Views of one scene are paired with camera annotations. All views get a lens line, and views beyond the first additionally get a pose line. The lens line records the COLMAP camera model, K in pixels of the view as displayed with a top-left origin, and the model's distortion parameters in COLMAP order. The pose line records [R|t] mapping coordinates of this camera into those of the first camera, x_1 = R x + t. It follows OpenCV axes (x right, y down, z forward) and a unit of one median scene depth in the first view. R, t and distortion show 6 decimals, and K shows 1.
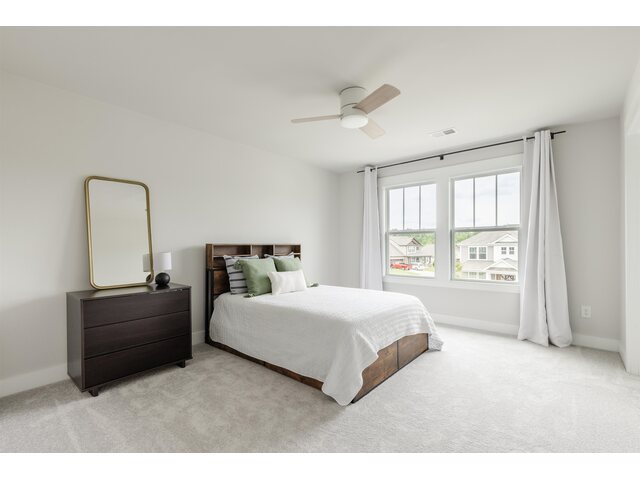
lens RADIAL K [[292.1, 0, 332.1], [0, 292.1, 238.2], [0, 0, 1]] dist [0.001278, -0.000059]
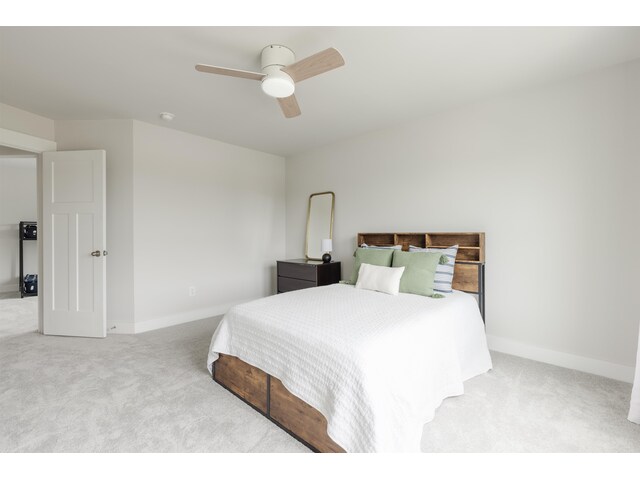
lens RADIAL K [[292.1, 0, 332.1], [0, 292.1, 238.2], [0, 0, 1]] dist [0.001278, -0.000059]
pose [[-0.080100, 0.012133, -0.996713, 0.892779], [0.020481, 0.999735, 0.010524, 0.030360], [0.996576, -0.019570, -0.080327, 1.222317]]
